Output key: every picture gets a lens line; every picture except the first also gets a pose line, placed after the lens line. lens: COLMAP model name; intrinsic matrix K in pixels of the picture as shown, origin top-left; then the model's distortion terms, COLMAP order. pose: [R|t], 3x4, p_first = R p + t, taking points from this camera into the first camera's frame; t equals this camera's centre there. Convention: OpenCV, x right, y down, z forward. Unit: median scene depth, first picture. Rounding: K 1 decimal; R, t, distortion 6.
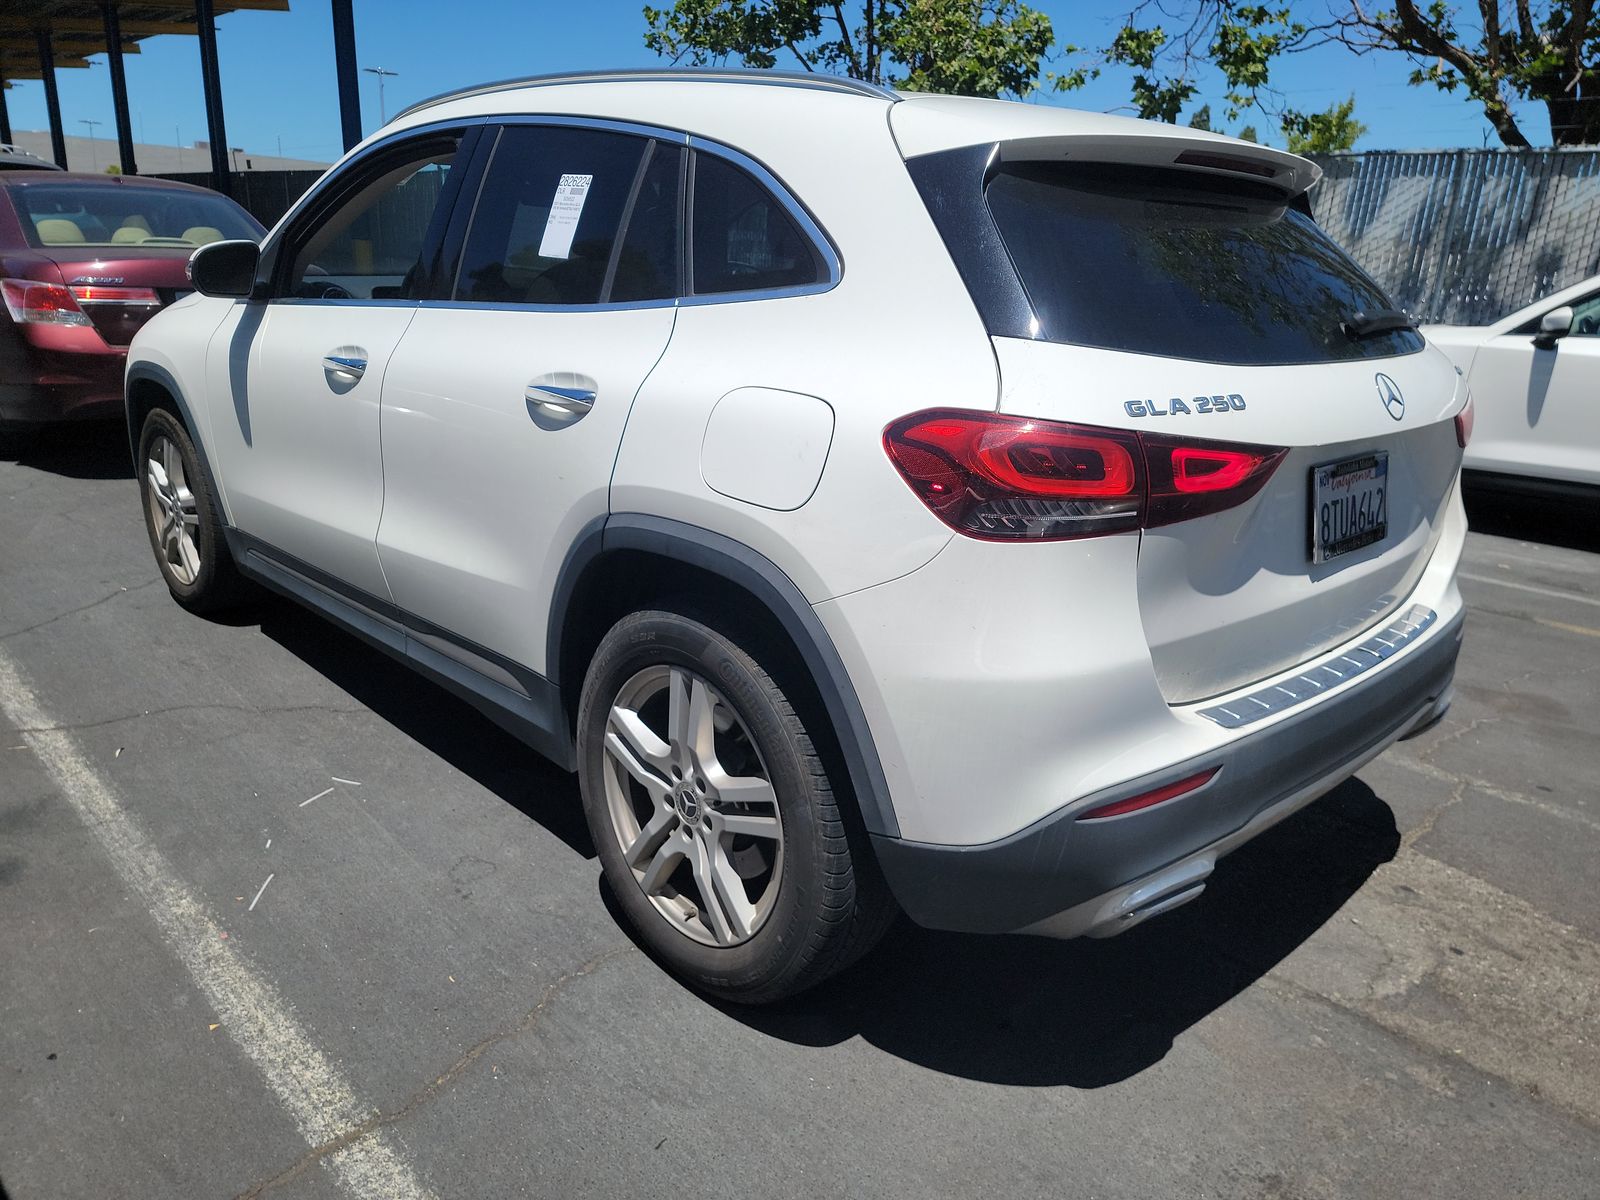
lens RADIAL K [[1105.3, 0, 800.0], [0, 1105.3, 600.0], [0, 0, 1]] dist [0.044394, -0.004953]
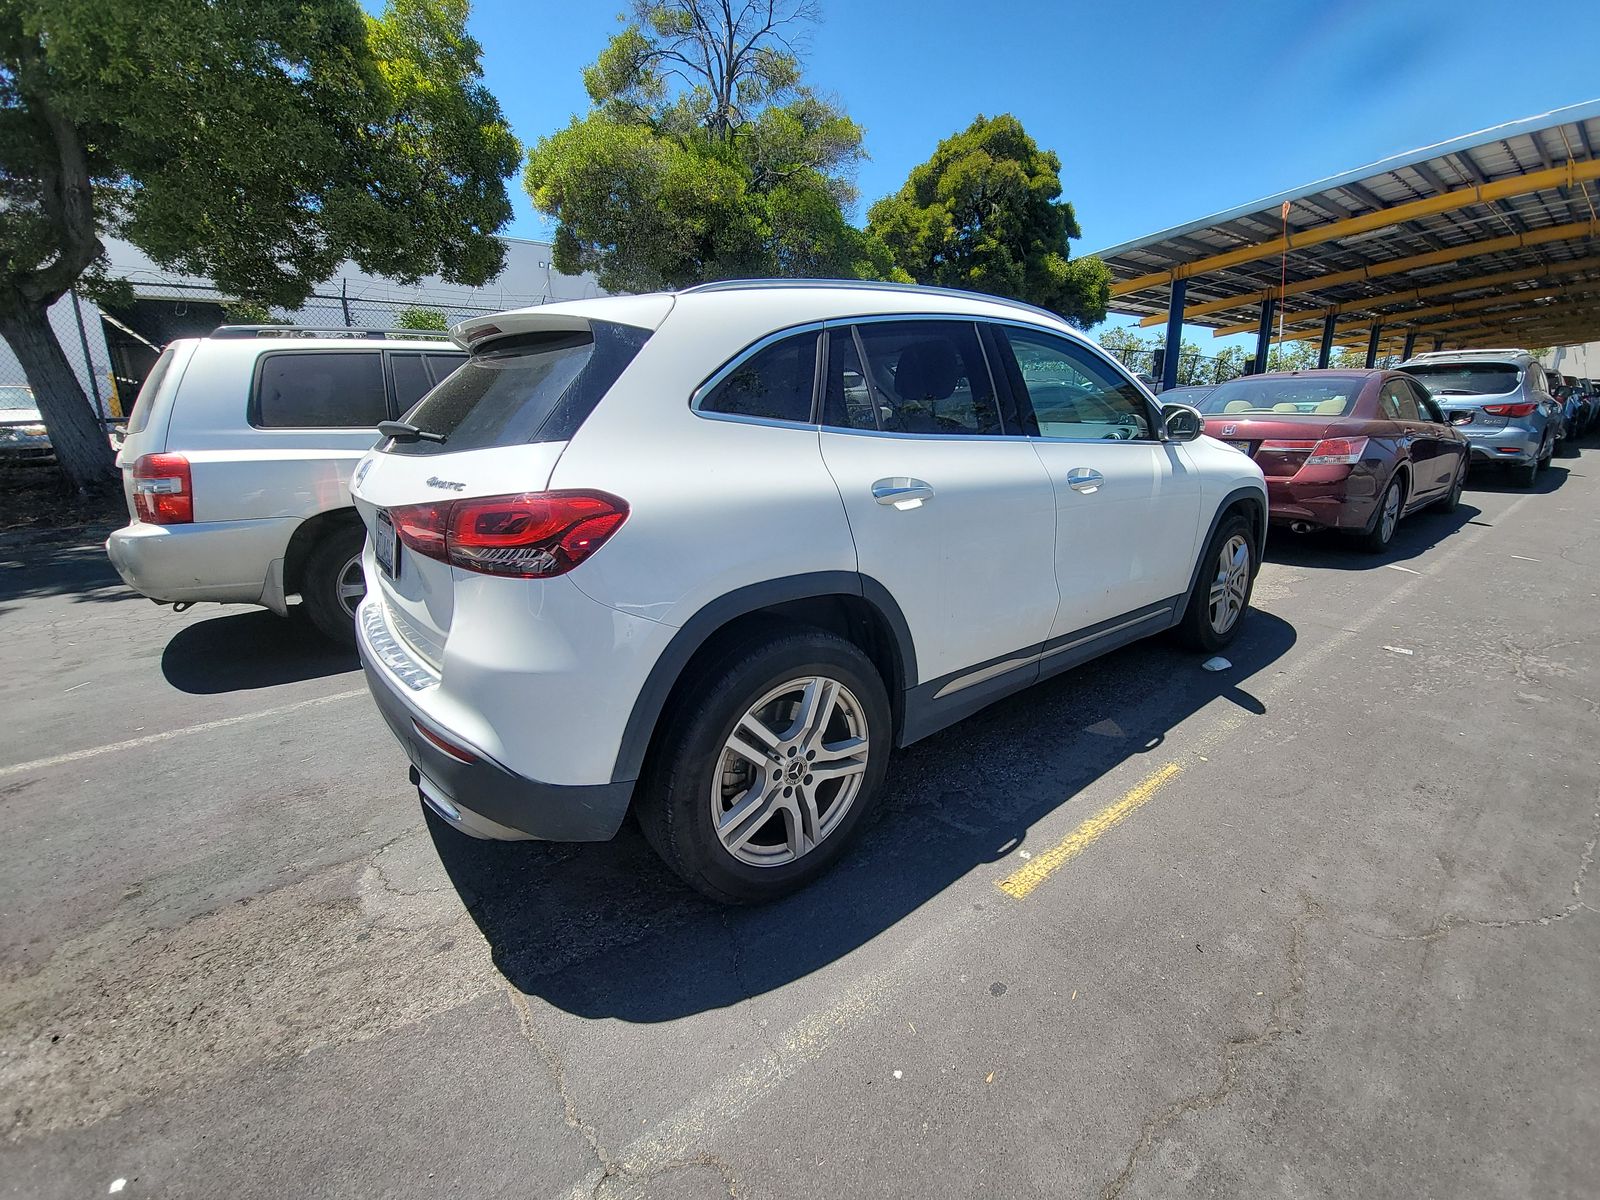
lens RADIAL K [[676.1, 0, 801.5], [0, 676.1, 563.9], [0, 0, 1]] dist [-0.003587, -0.000794]
pose [[-0.068834, 0.186278, -0.980083, 1.303452], [-0.284405, 0.937982, 0.198251, -0.384672], [0.956230, 0.292387, -0.011587, 1.464551]]
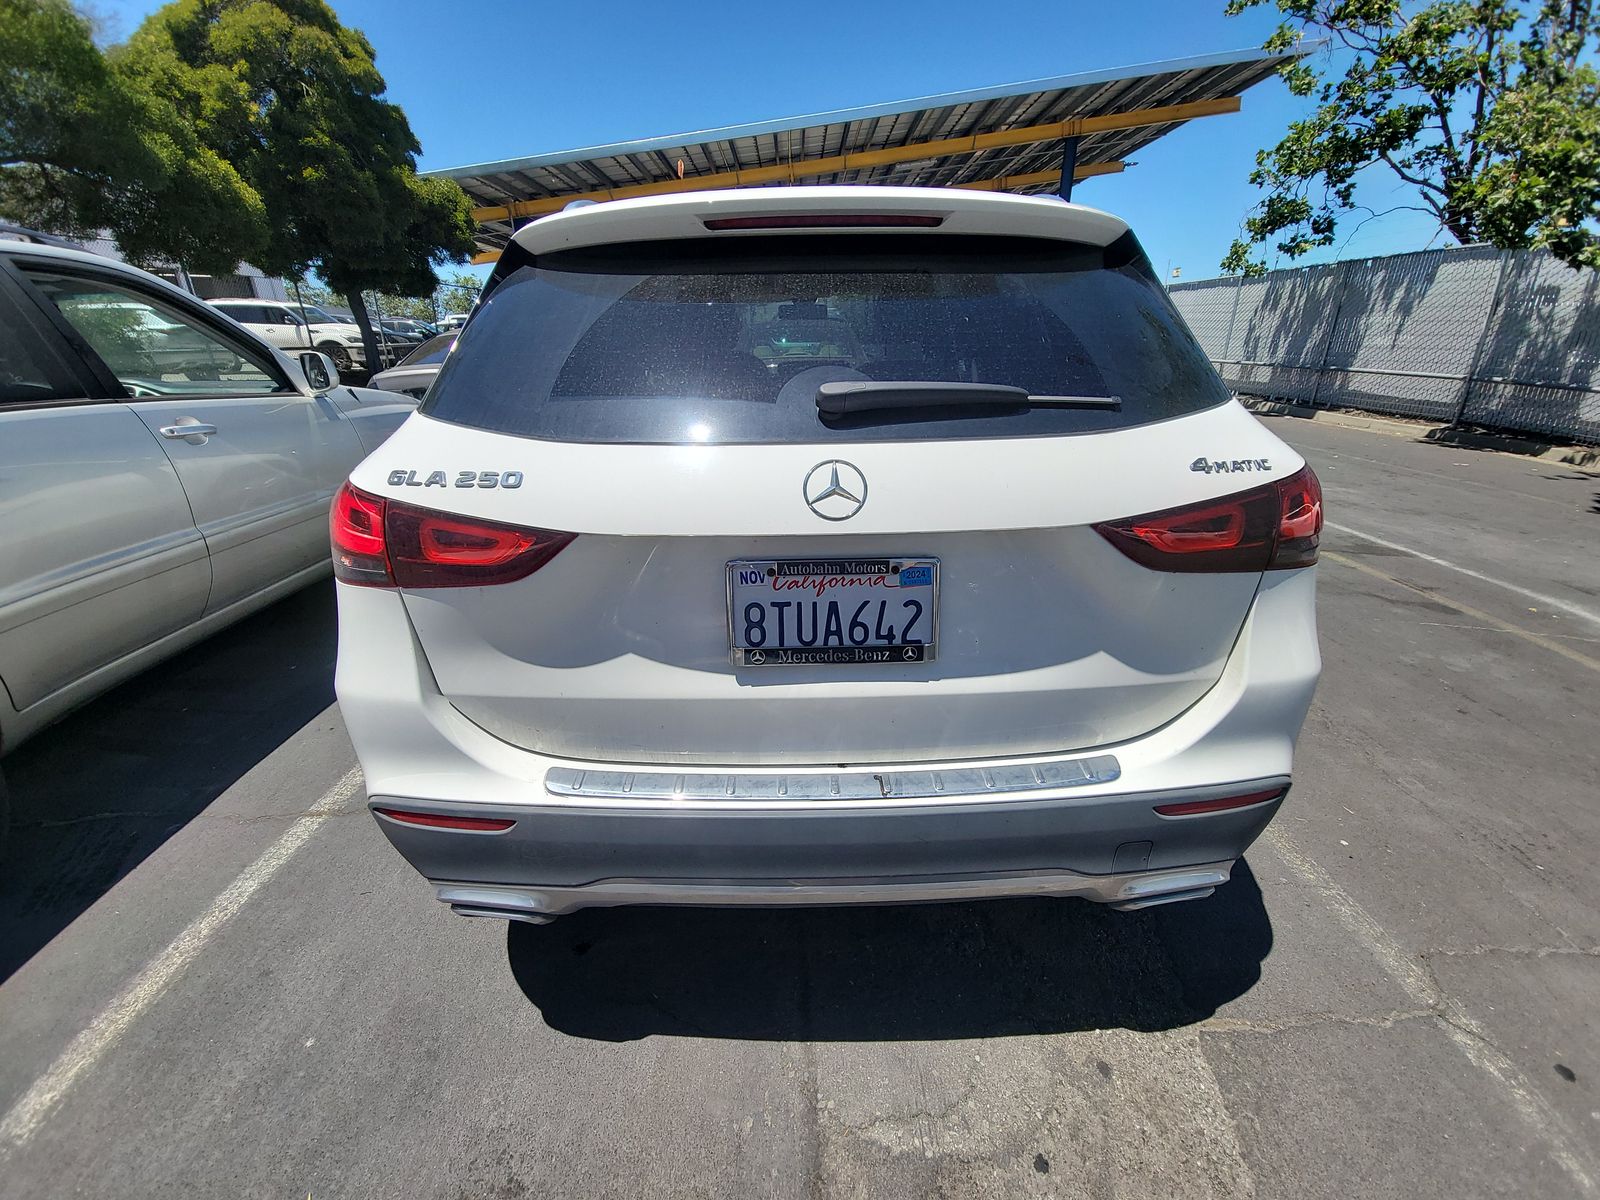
lens RADIAL K [[659.4, 0, 842.9], [0, 659.4, 606.5], [0, 0, 1]] dist [0.005541, -0.008572]
pose [[0.734087, 0.204232, -0.647615, 0.772013], [-0.158435, 0.978891, 0.129113, -0.145350], [0.660314, 0.007825, 0.750949, 0.578838]]
